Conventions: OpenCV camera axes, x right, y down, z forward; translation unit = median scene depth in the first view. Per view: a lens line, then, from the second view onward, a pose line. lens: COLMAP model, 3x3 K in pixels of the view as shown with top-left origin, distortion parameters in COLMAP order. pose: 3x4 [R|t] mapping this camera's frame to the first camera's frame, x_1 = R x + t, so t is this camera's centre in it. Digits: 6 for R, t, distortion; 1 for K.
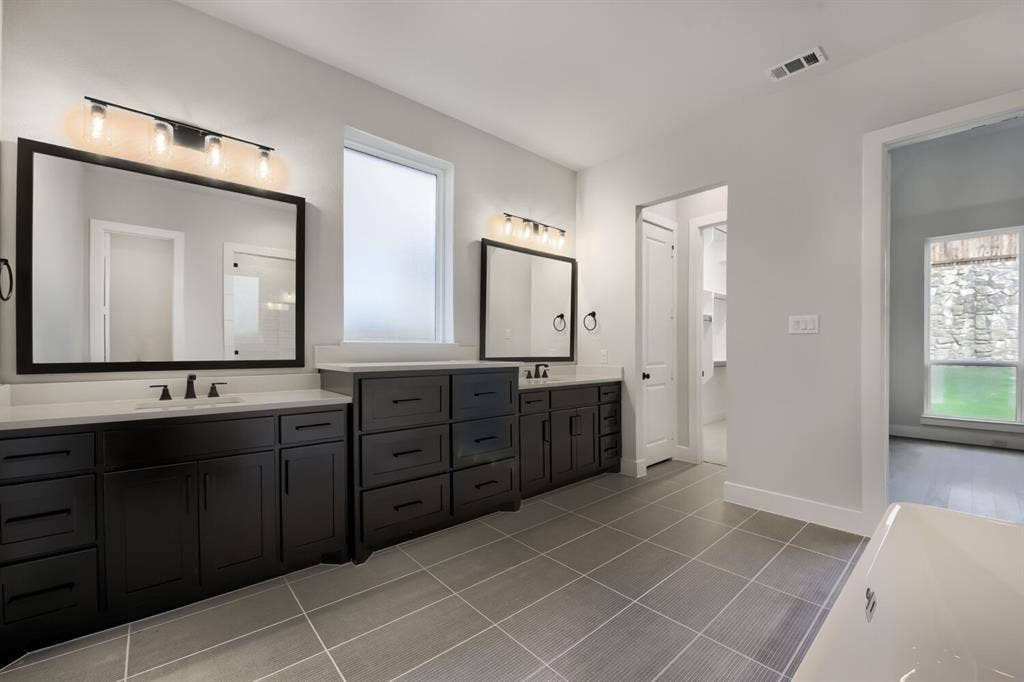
lens RADIAL K [[419.6, 0, 511.0], [0, 419.6, 343.5], [0, 0, 1]] dist [-0.004782, -0.000377]
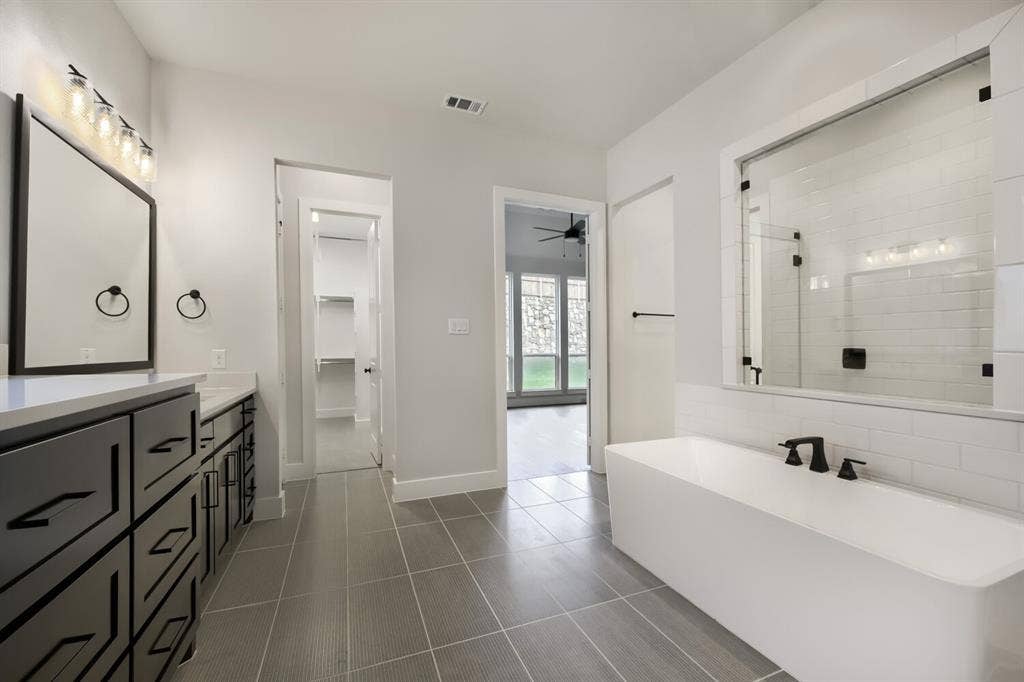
lens RADIAL K [[419.6, 0, 514.4], [0, 419.6, 342.9], [0, 0, 1]] dist [-0.004782, -0.000377]
pose [[0.333187, 0.008911, 0.942819, -0.413108], [-0.007011, 0.999951, -0.006974, 0.010428], [-0.942835, -0.004286, 0.333233, 0.526944]]
